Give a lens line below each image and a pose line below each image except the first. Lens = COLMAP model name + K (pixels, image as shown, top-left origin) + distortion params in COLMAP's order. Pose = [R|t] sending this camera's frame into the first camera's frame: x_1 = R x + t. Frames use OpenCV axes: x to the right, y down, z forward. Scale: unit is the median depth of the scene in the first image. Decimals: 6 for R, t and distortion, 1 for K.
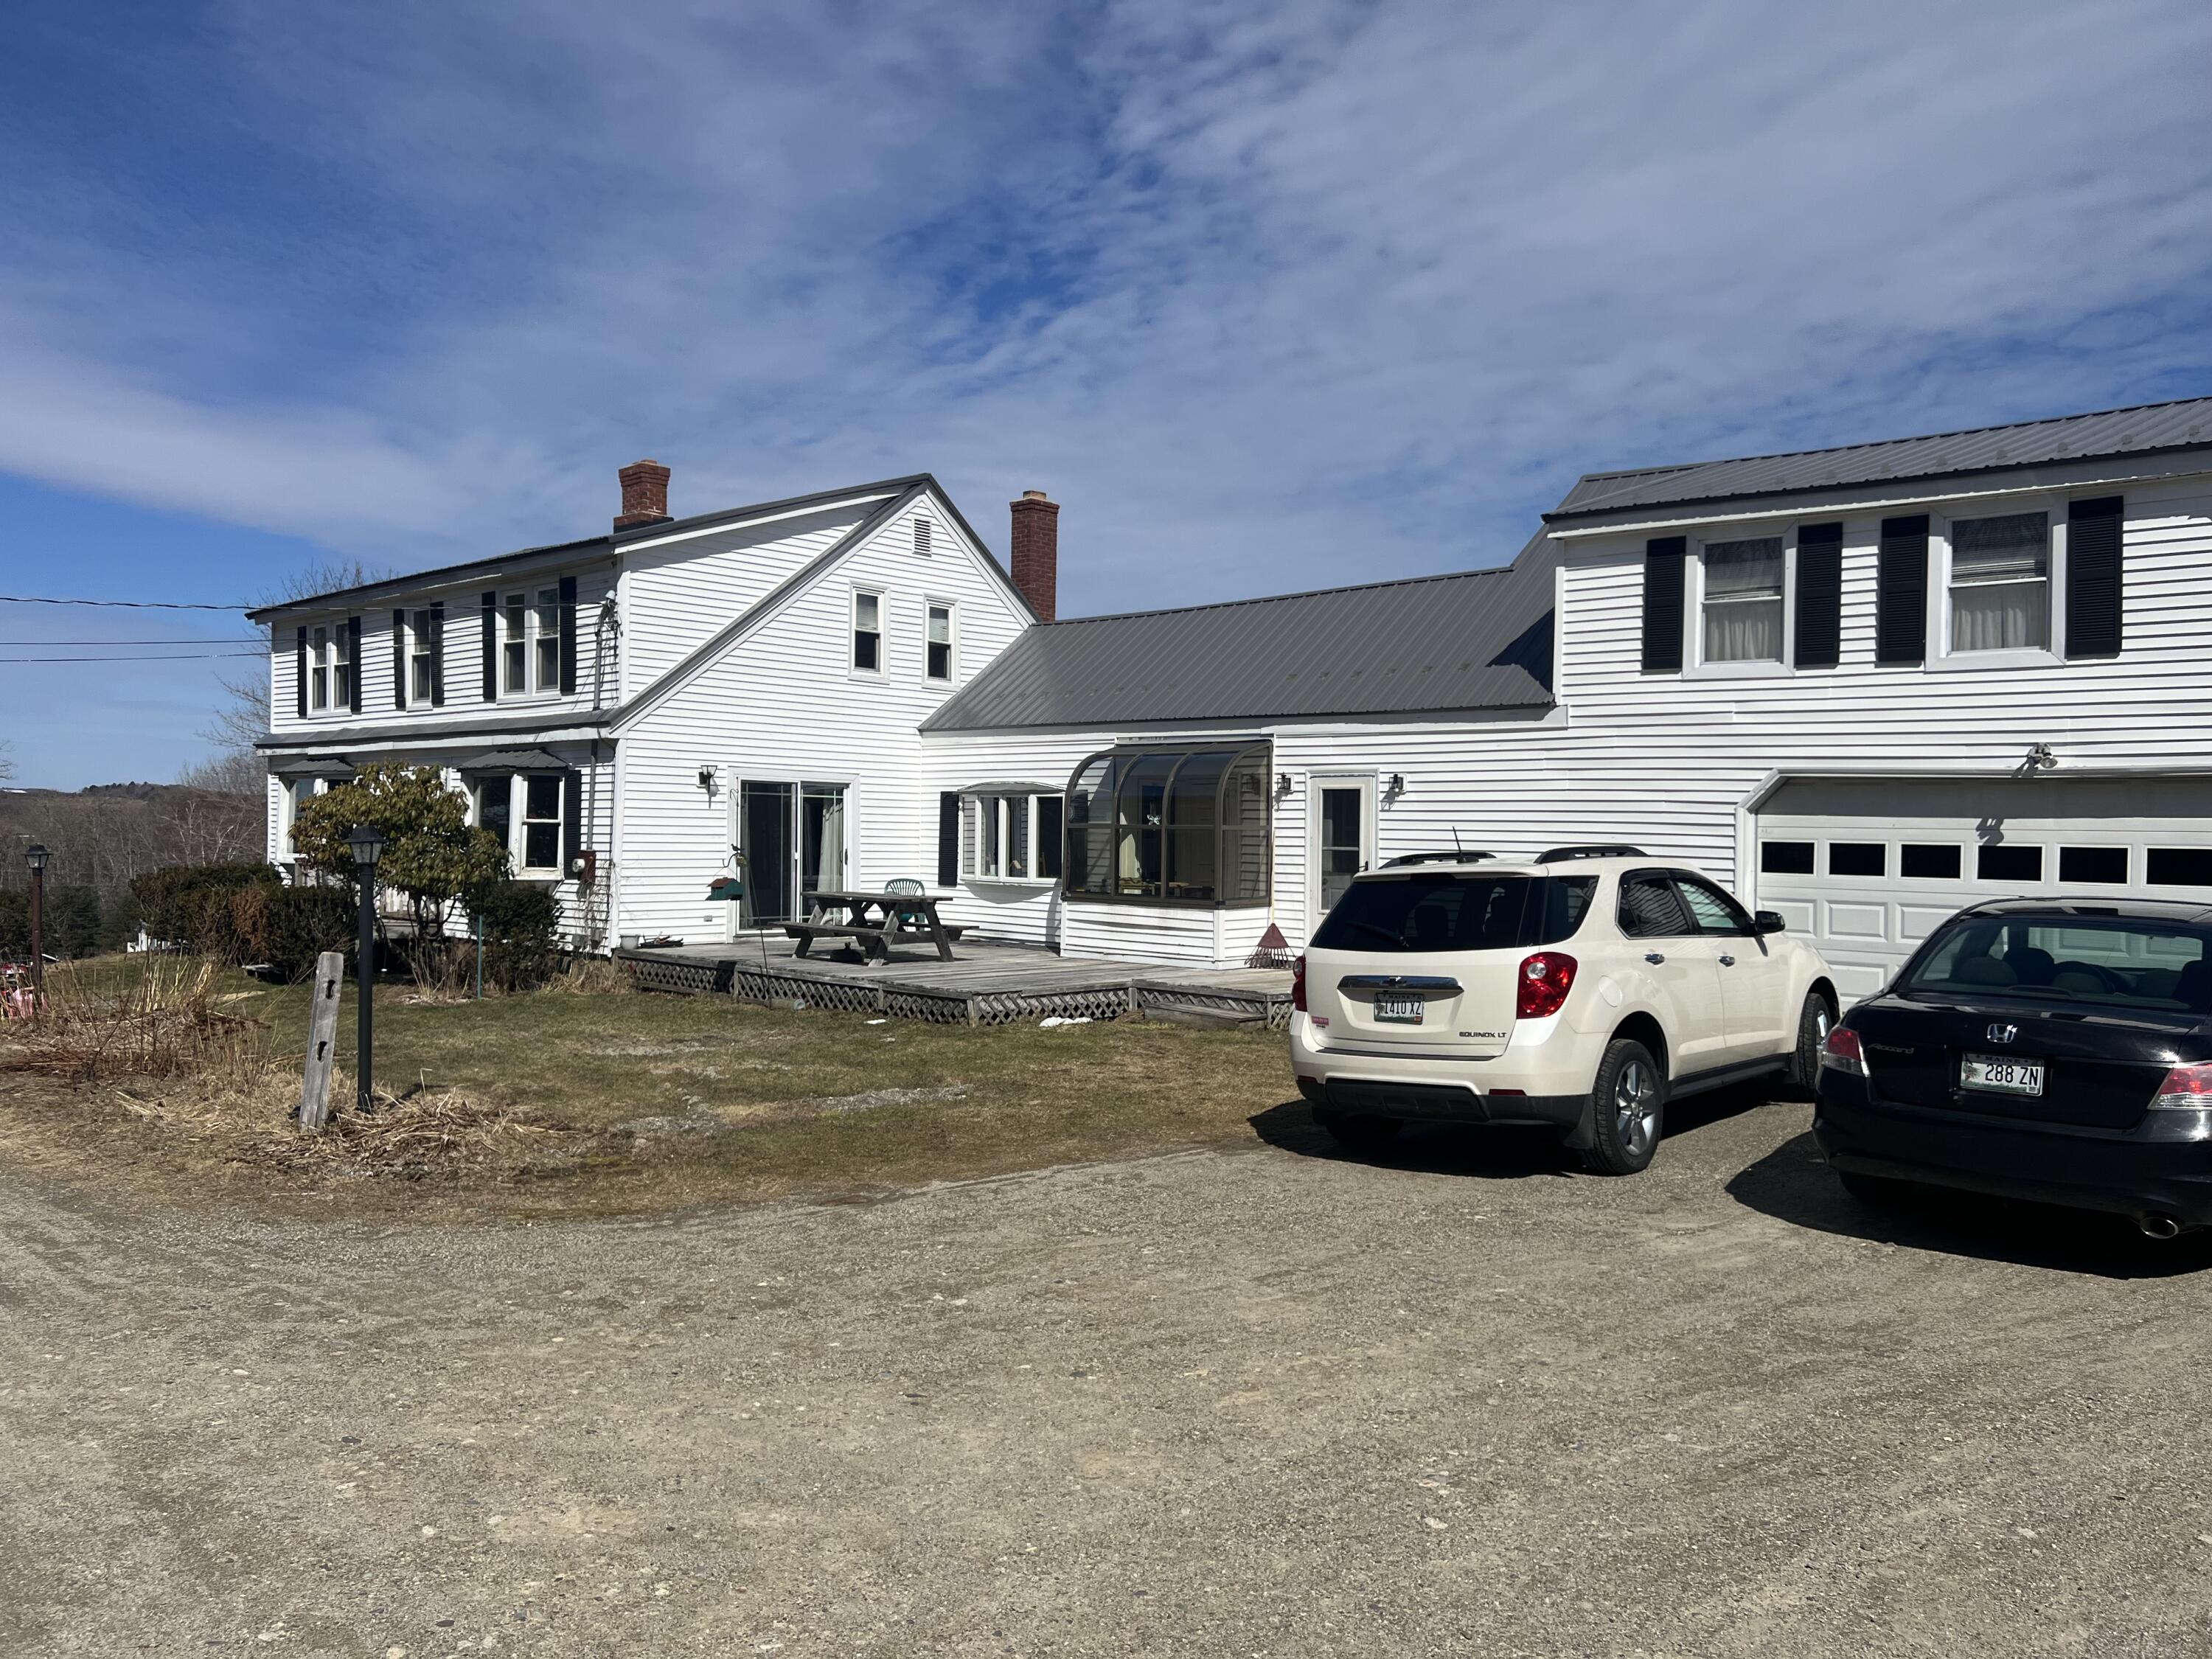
lens RADIAL K [[1676.0, 0, 1106.0], [0, 1676.0, 829.5], [0, 0, 1]] dist [0.068124, -0.114119]
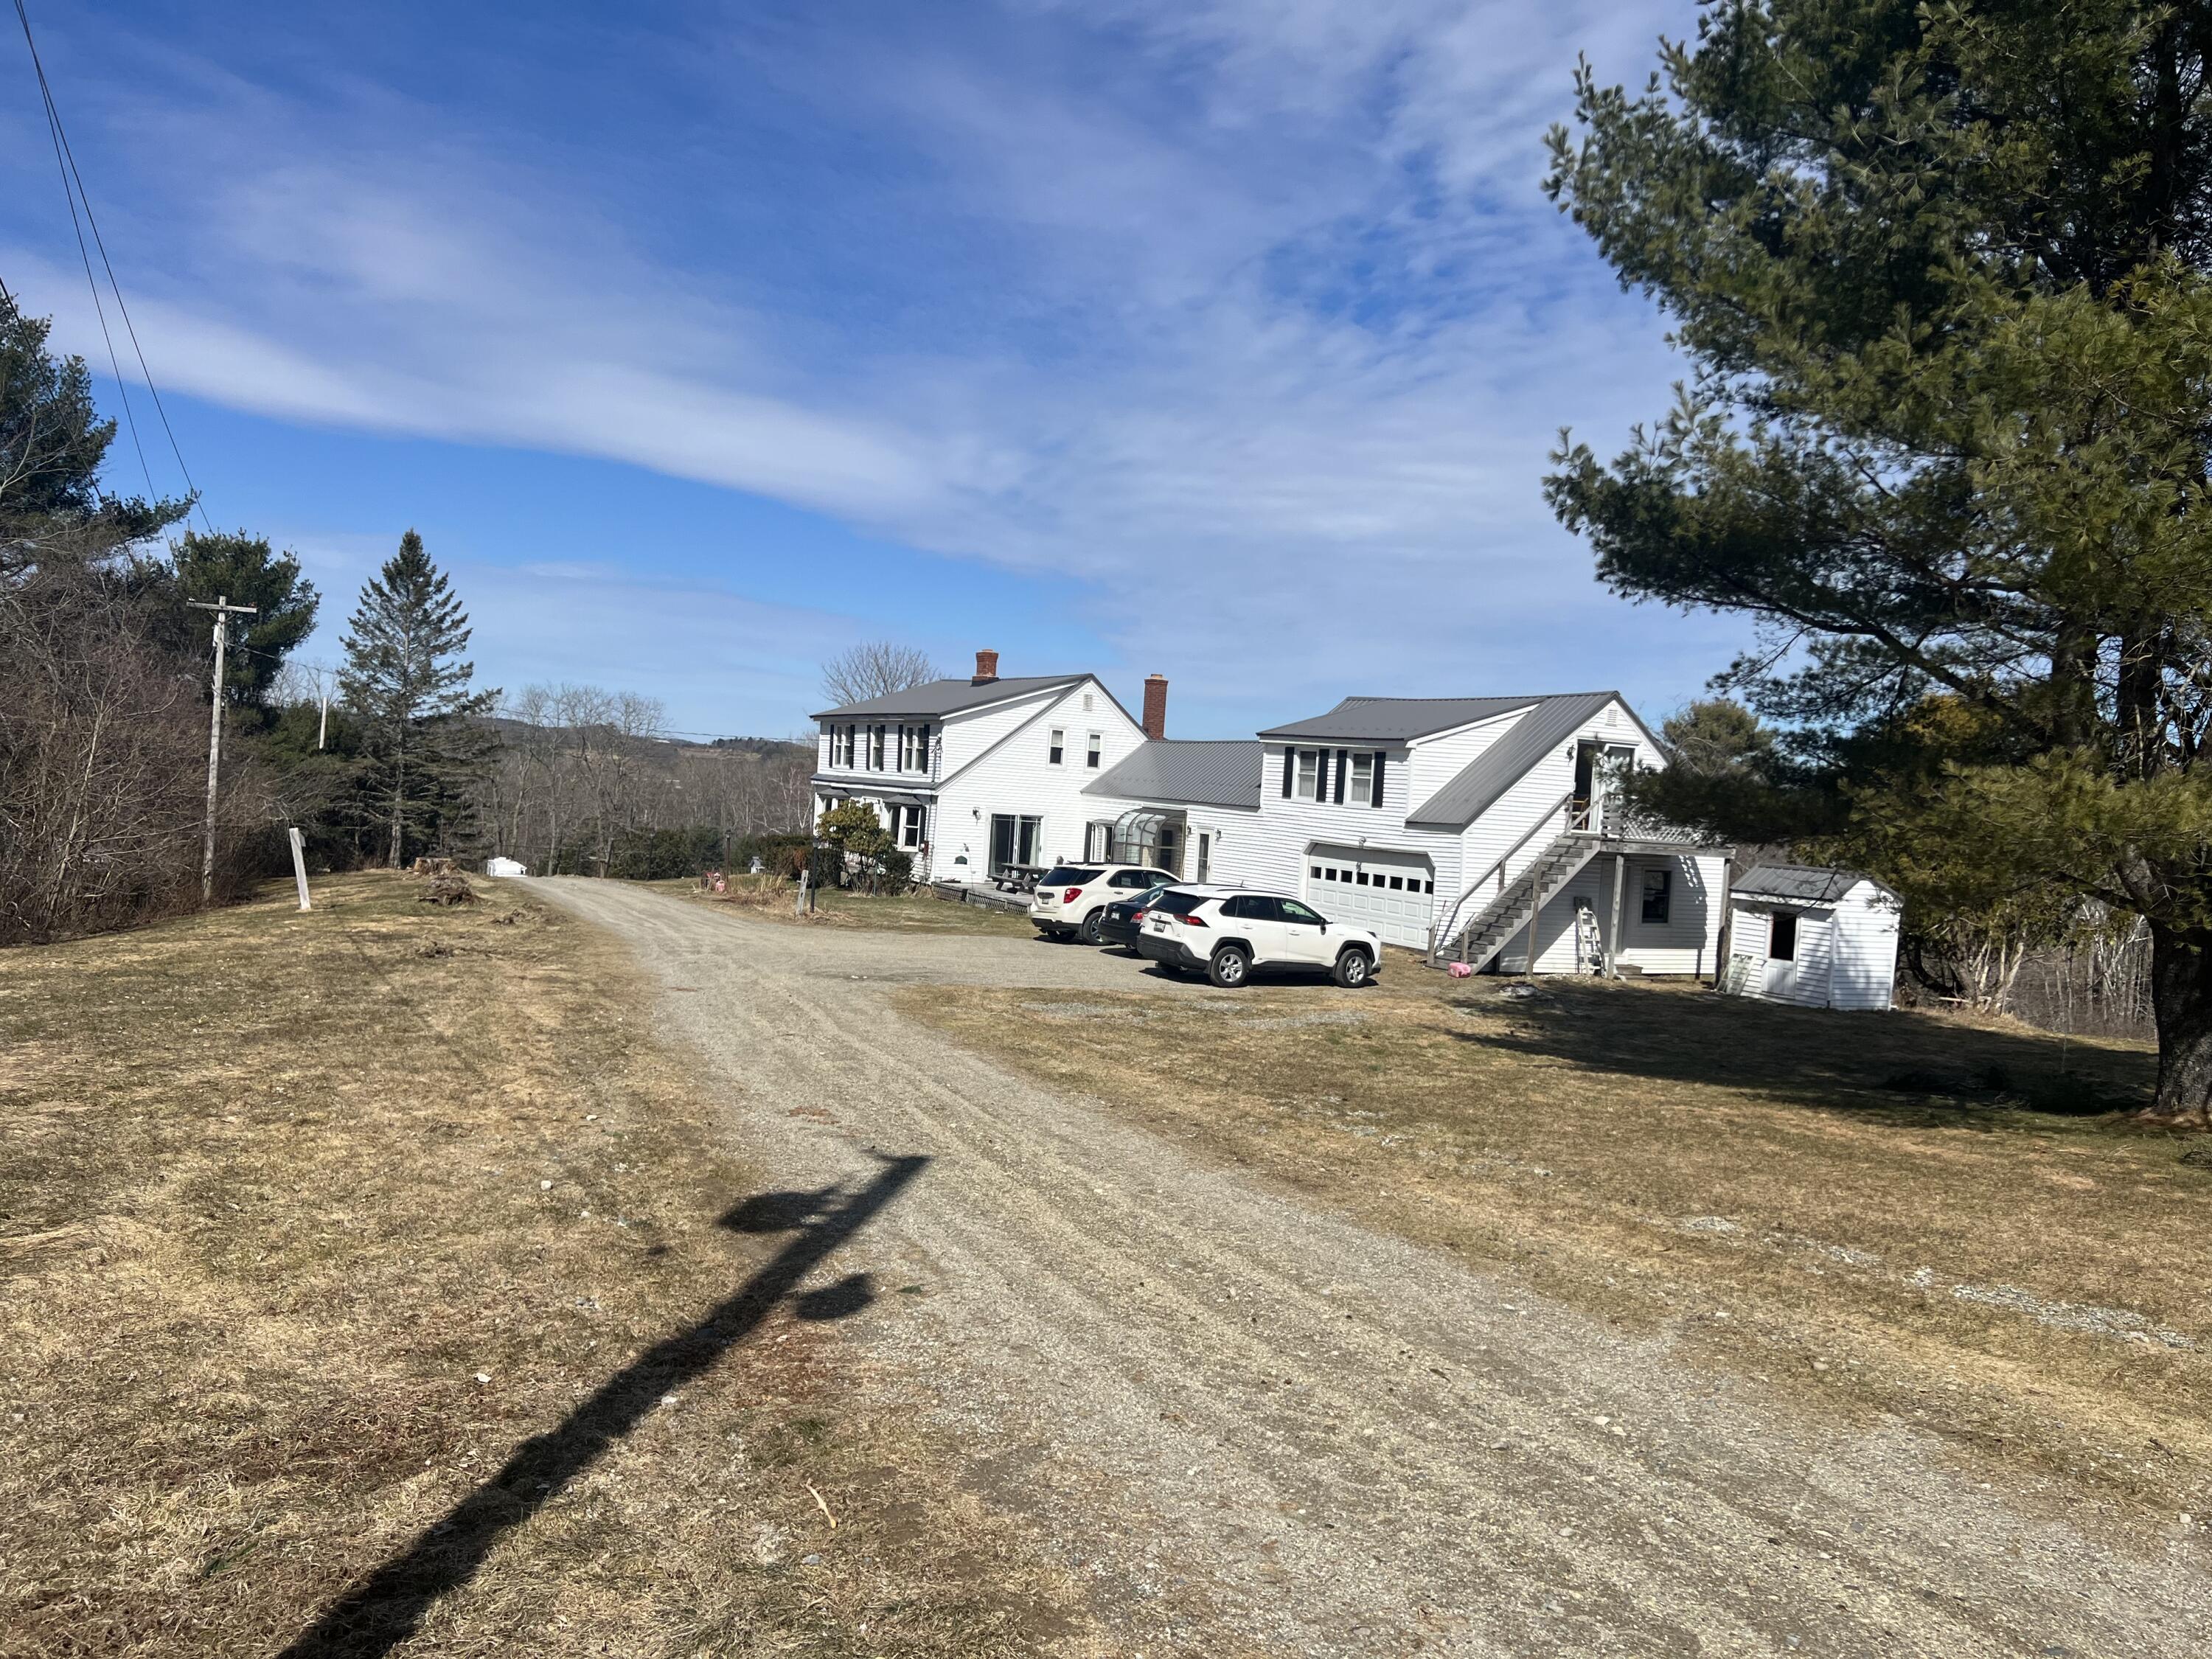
lens RADIAL K [[1668.8, 0, 1106.0], [0, 1668.8, 829.5], [0, 0, 1]] dist [0.000826, -0.000025]
pose [[0.950790, 0.054683, -0.304972, 0.610321], [-0.051050, 0.998498, 0.019882, -0.058977], [0.305602, -0.003335, 0.952154, -1.093163]]
